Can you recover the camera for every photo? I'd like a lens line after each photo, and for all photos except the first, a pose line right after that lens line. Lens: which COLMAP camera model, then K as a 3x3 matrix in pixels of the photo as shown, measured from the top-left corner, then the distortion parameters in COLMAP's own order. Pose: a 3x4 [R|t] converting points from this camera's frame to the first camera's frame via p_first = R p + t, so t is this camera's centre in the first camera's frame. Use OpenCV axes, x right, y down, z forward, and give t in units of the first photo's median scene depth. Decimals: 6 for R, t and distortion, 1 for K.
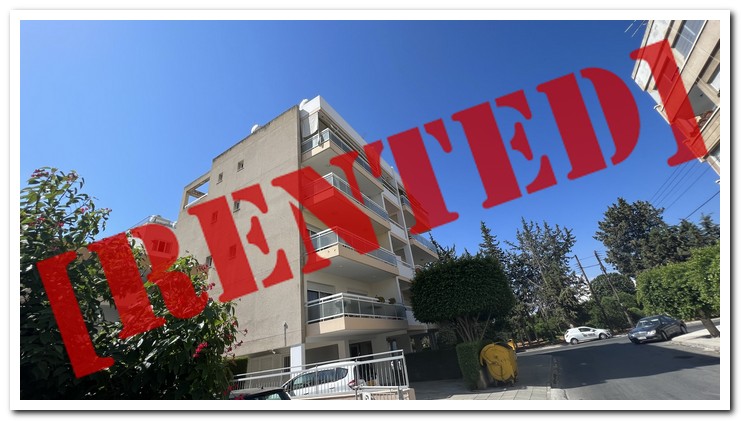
lens RADIAL K [[282.0, 0, 368.5], [0, 282.0, 209.9], [0, 0, 1]] dist [0.000485, 0.000068]
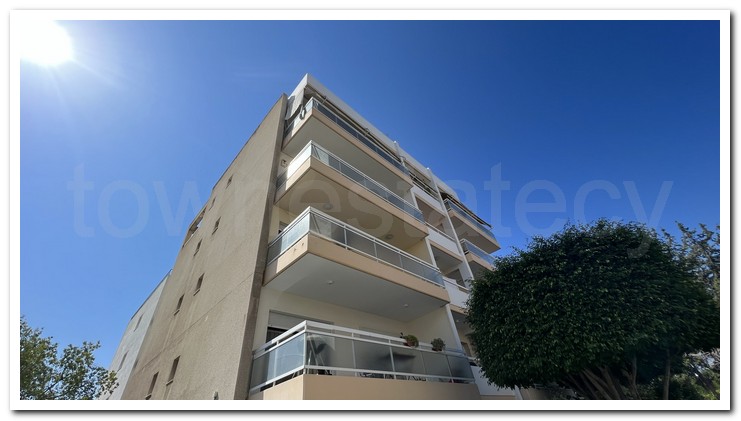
lens RADIAL K [[282.0, 0, 368.5], [0, 282.0, 209.9], [0, 0, 1]] dist [0.000485, 0.000068]
pose [[0.968309, -0.151762, -0.198357, 0.094976], [0.108482, 0.970946, -0.213298, 0.161355], [0.224964, 0.185020, 0.956639, 0.380911]]
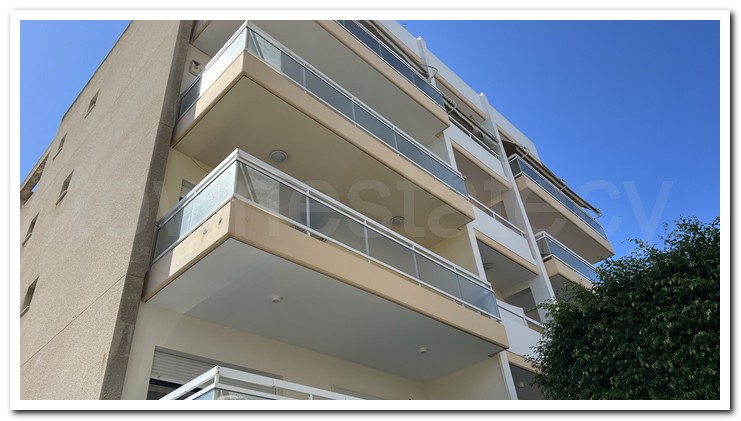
lens RADIAL K [[526.5, 0, 365.5], [0, 526.5, 212.9], [0, 0, 1]] dist [0.067553, -0.074399]
pose [[0.971153, -0.104836, -0.214176, 0.102636], [0.073067, 0.985796, -0.151216, 0.173274], [0.226987, 0.131205, 0.965019, 0.407628]]
